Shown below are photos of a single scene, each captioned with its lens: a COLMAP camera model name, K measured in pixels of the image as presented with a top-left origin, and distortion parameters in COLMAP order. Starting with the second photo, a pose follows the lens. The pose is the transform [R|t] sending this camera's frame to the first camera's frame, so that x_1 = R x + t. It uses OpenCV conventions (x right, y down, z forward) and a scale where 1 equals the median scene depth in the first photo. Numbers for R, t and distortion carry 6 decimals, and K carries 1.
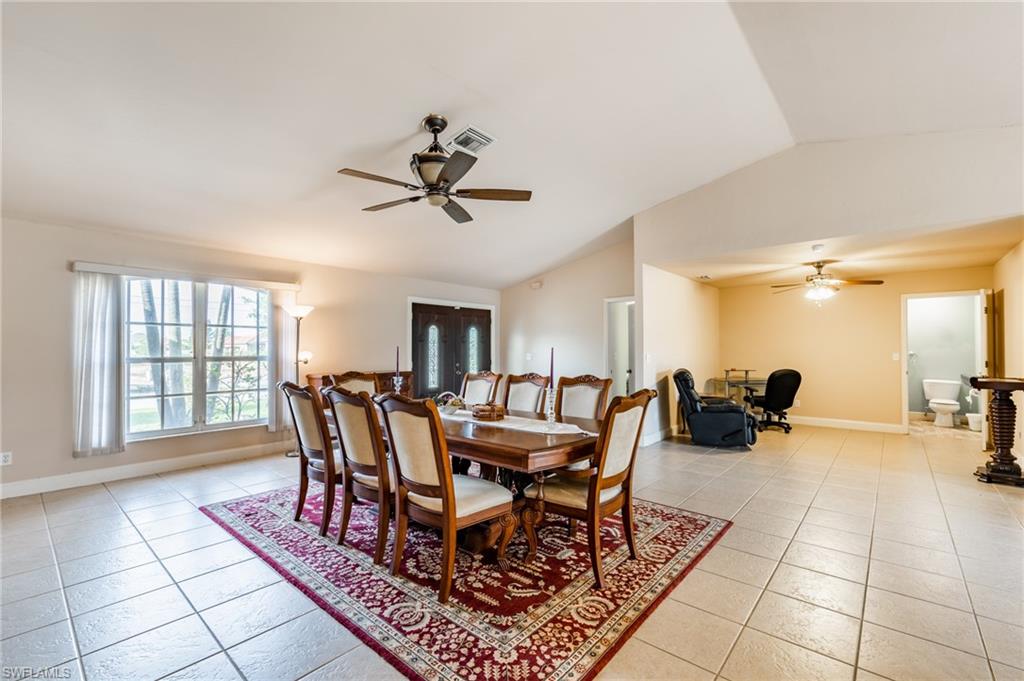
lens RADIAL K [[442.8, 0, 513.7], [0, 442.8, 338.2], [0, 0, 1]] dist [0.001121, -0.000148]
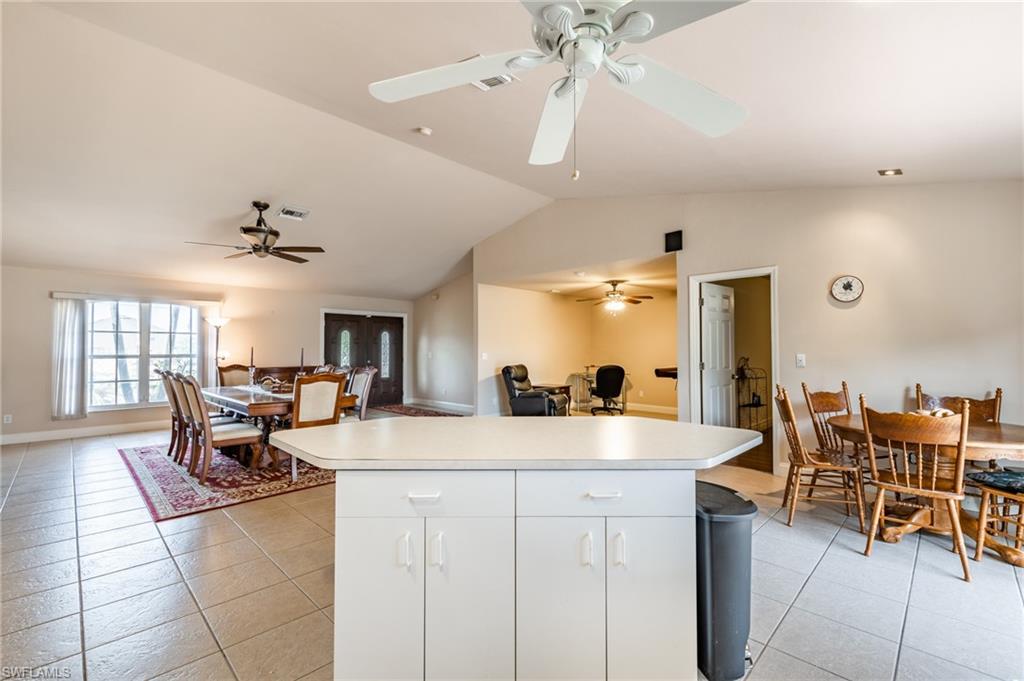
lens RADIAL K [[442.8, 0, 518.5], [0, 442.8, 336.1], [0, 0, 1]] dist [0.001121, -0.000148]
pose [[0.998247, -0.002234, -0.059147, 0.522927], [0.001977, 0.999988, -0.004407, -0.008233], [0.059156, 0.004282, 0.998240, -0.321299]]
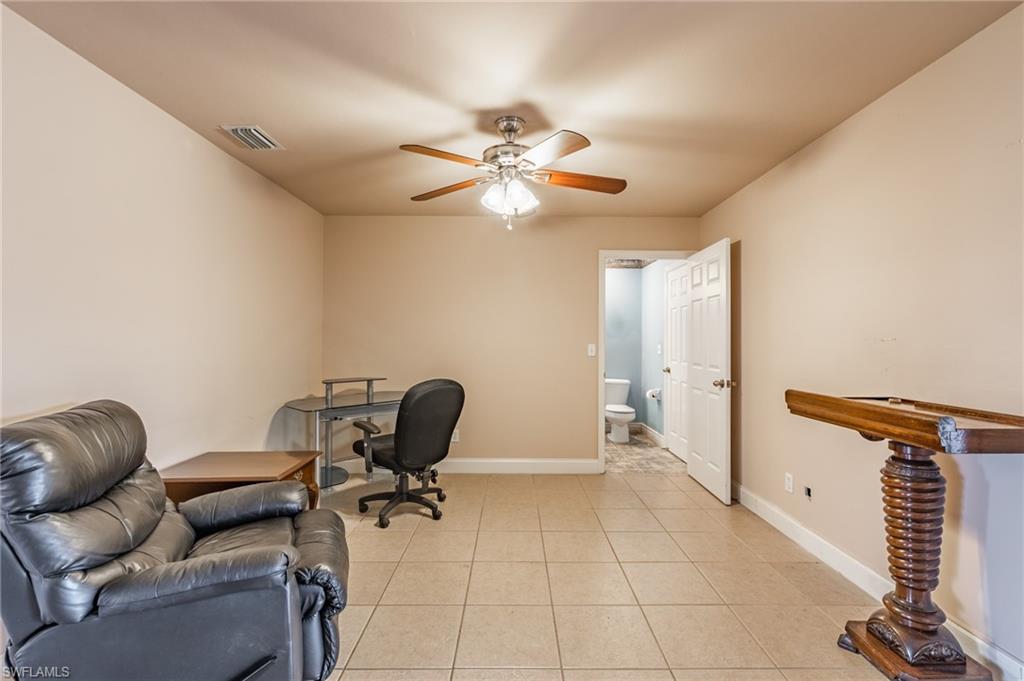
lens RADIAL K [[442.8, 0, 502.7], [0, 442.8, 344.1], [0, 0, 1]] dist [0.001121, -0.000148]
pose [[0.770507, 0.002104, 0.637429, 0.460647], [-0.022035, 0.999485, 0.023337, 0.027162], [-0.637051, -0.032027, 0.770156, 0.742615]]
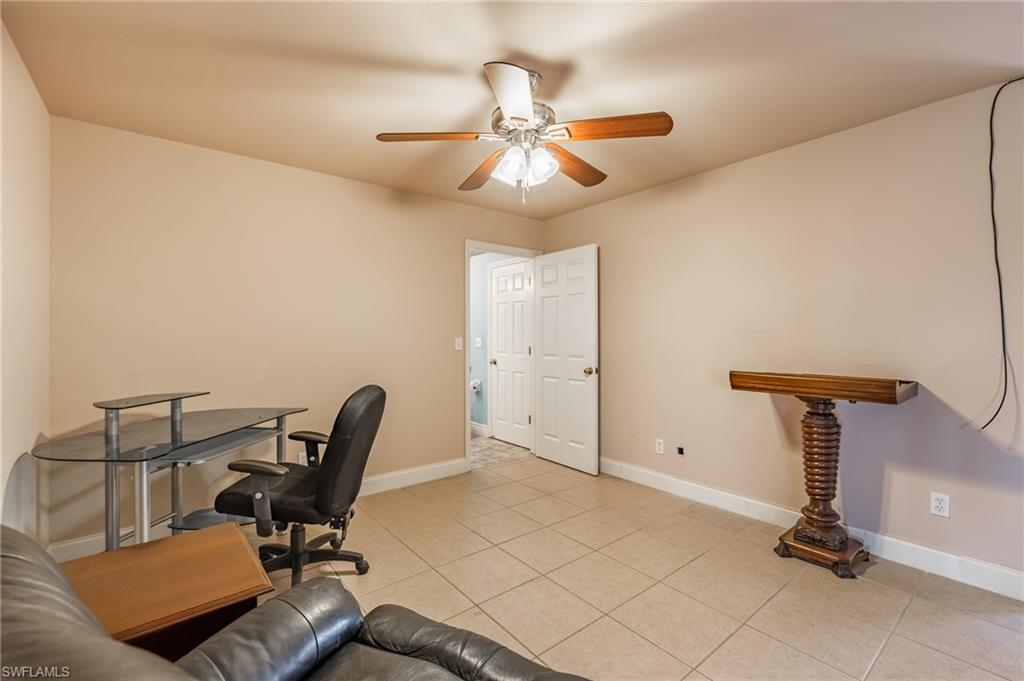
lens RADIAL K [[442.8, 0, 506.4], [0, 442.8, 341.7], [0, 0, 1]] dist [0.001121, -0.000148]
pose [[0.204444, -0.010932, 0.978817, 0.372687], [-0.021900, 0.999636, 0.015738, 0.035553], [-0.978633, -0.024654, 0.204130, 1.011619]]
